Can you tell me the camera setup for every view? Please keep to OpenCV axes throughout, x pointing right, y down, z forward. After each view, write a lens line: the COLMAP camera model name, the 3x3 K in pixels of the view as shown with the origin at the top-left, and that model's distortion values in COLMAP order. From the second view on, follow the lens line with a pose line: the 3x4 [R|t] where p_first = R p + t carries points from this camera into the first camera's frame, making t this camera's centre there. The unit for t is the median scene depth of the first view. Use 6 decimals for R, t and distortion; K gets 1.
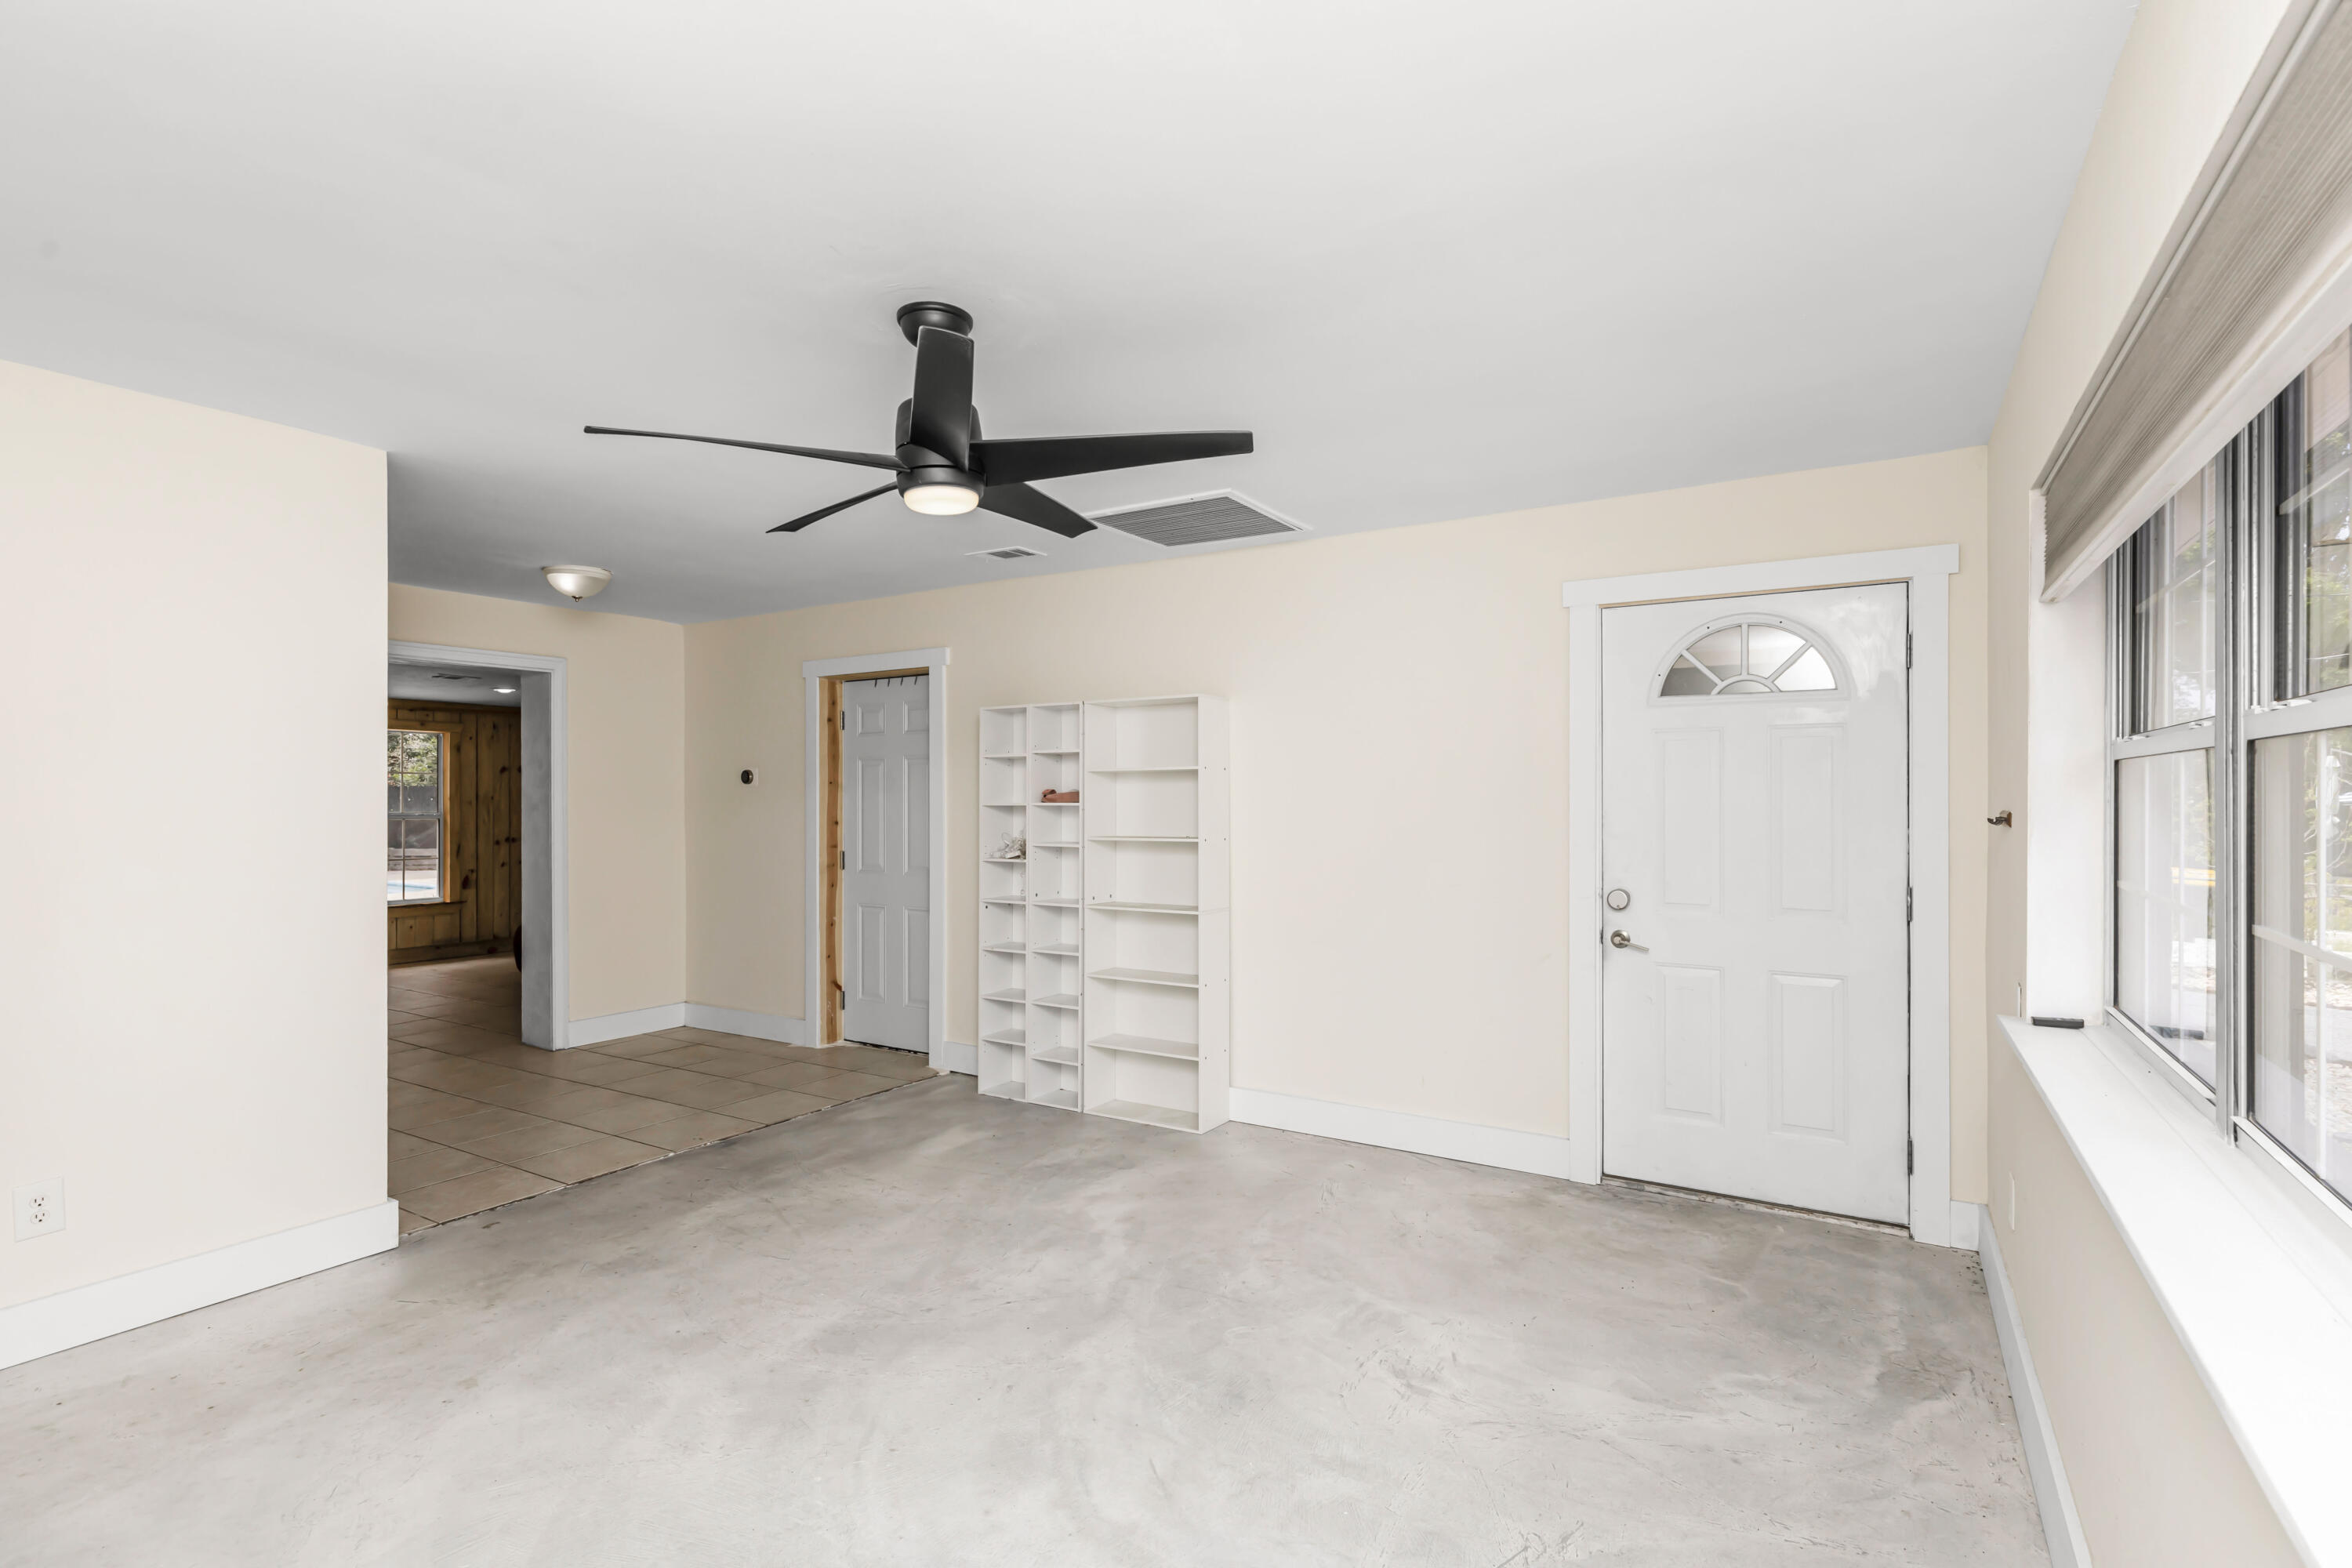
lens RADIAL K [[1104.7, 0, 1187.0], [0, 1104.7, 800.8], [0, 0, 1]] dist [0.003930, -0.000334]
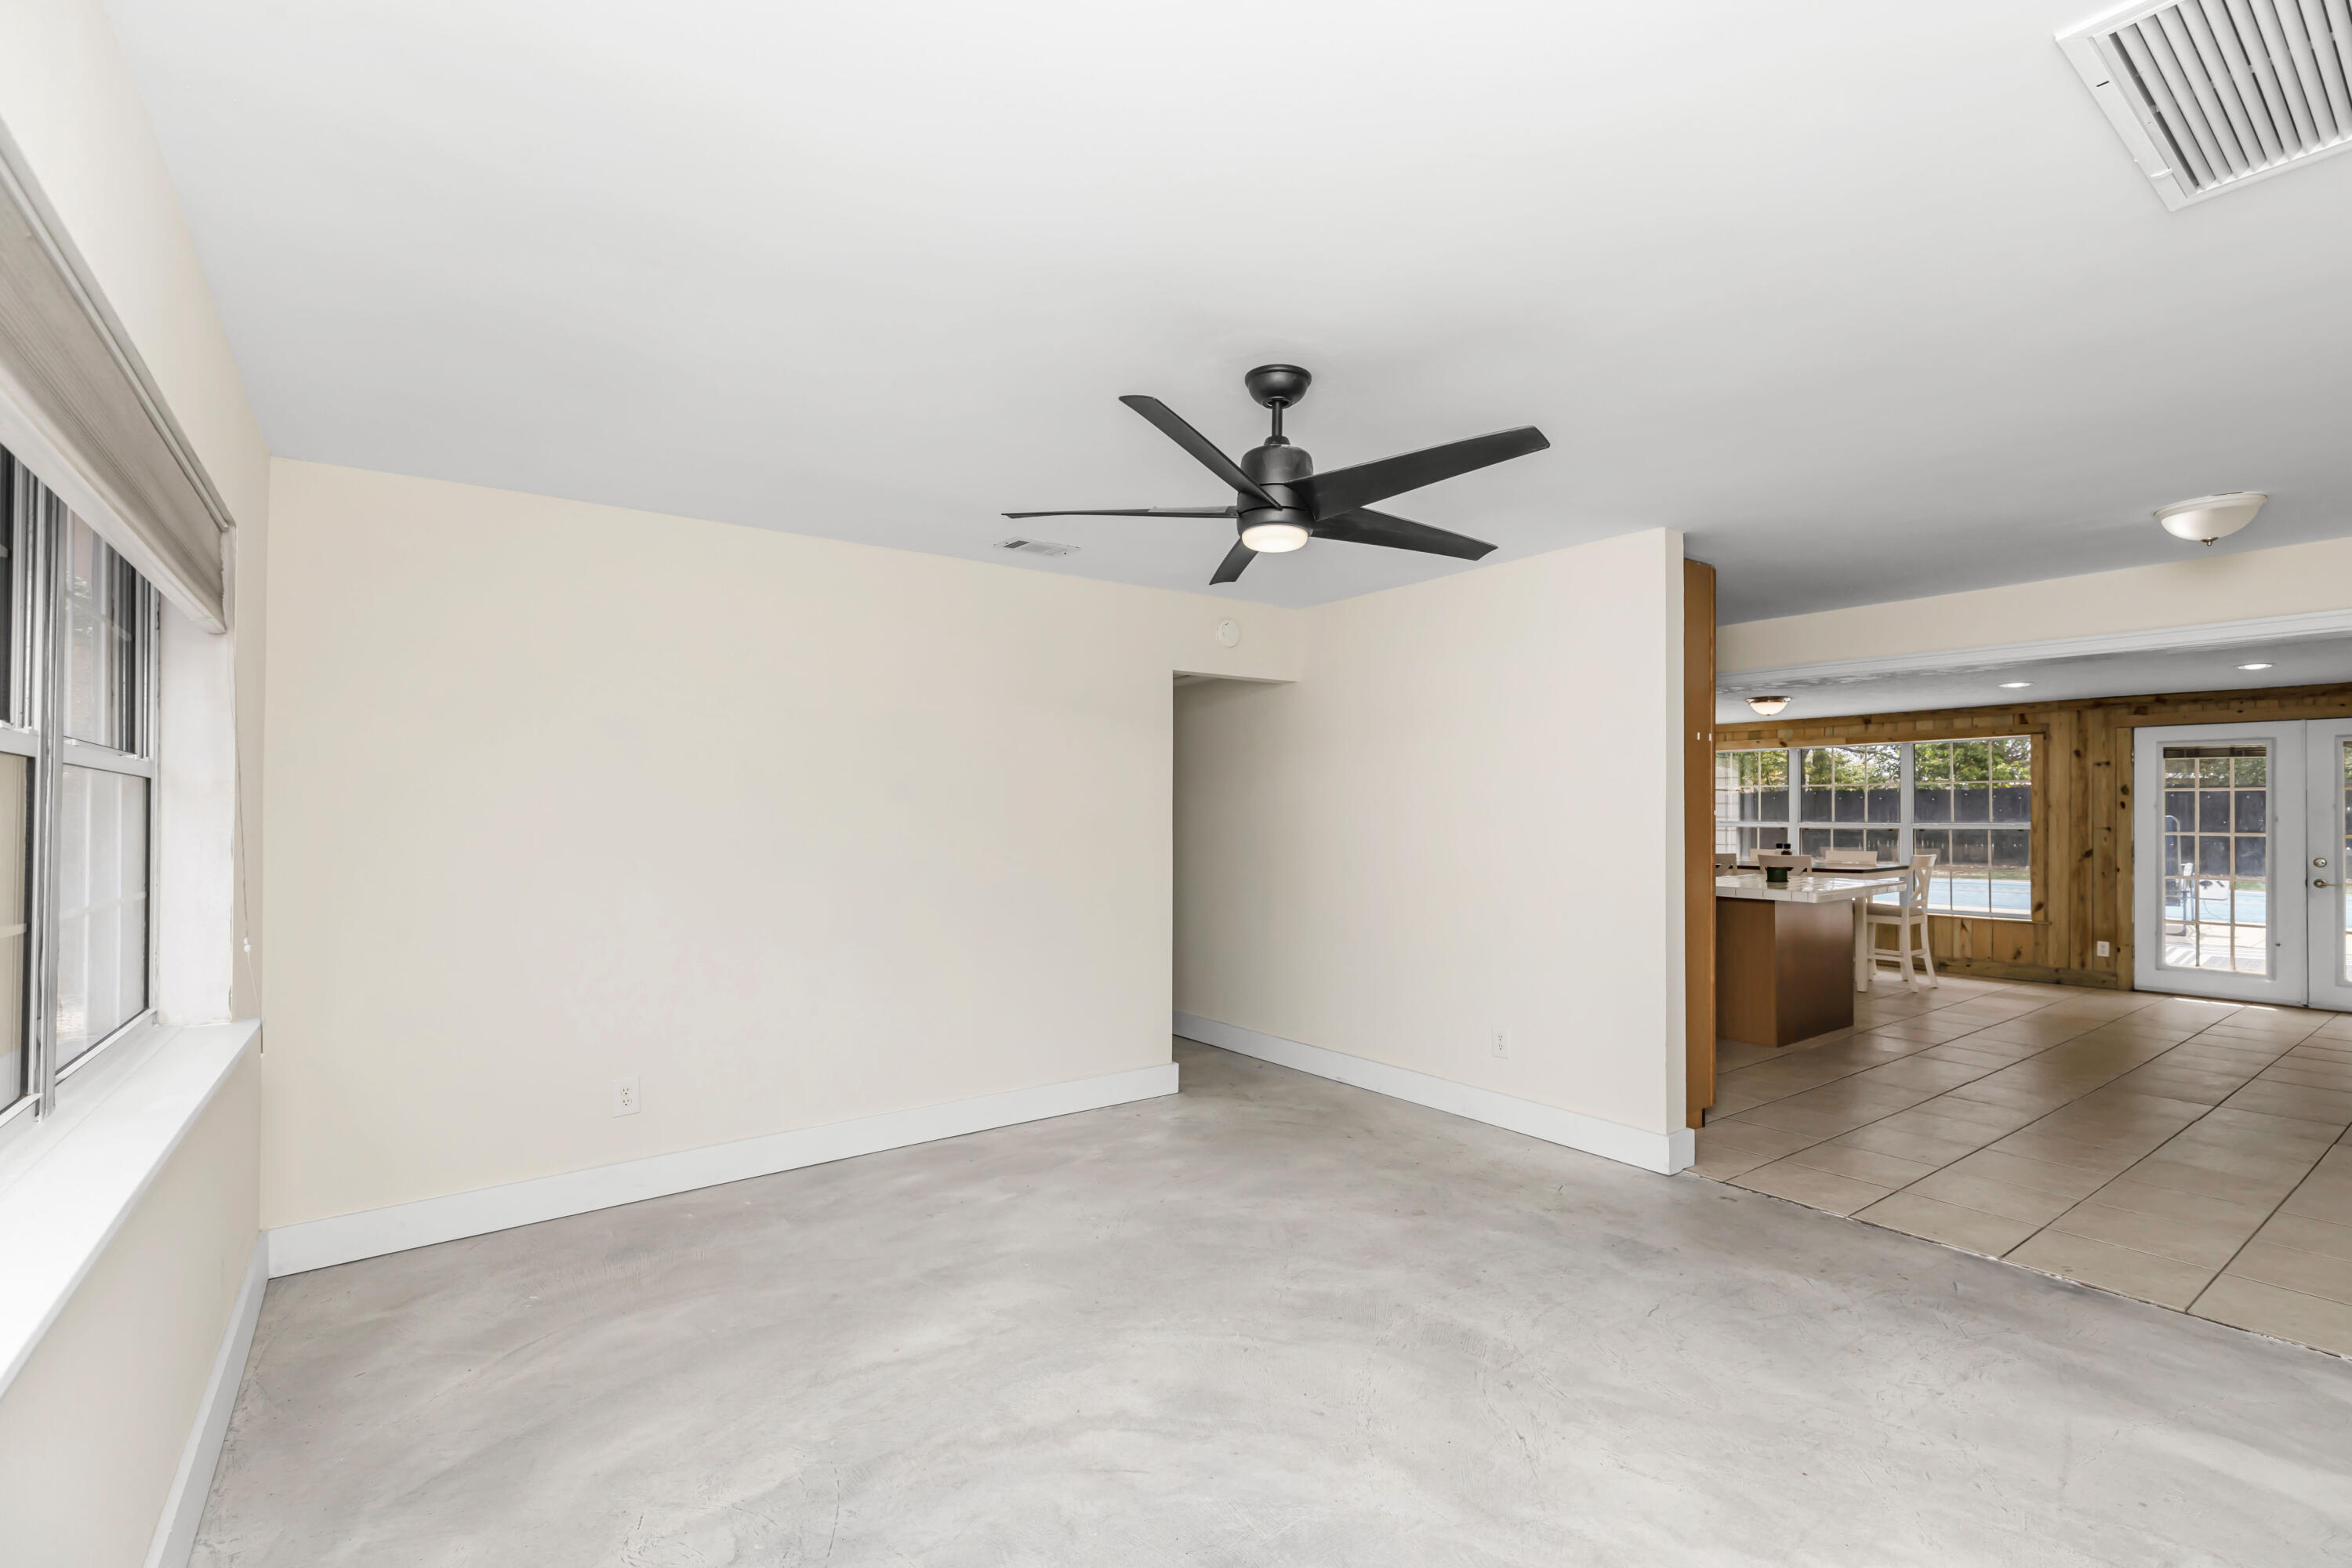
lens RADIAL K [[1078.1, 0, 1192.3], [0, 1078.1, 802.9], [0, 0, 1]] dist [-0.000808, -0.000171]
pose [[-0.380036, -0.003790, -0.924964, 0.535177], [-0.000235, 0.999992, -0.004000, -0.002387], [0.924972, -0.001303, -0.380033, 0.882365]]
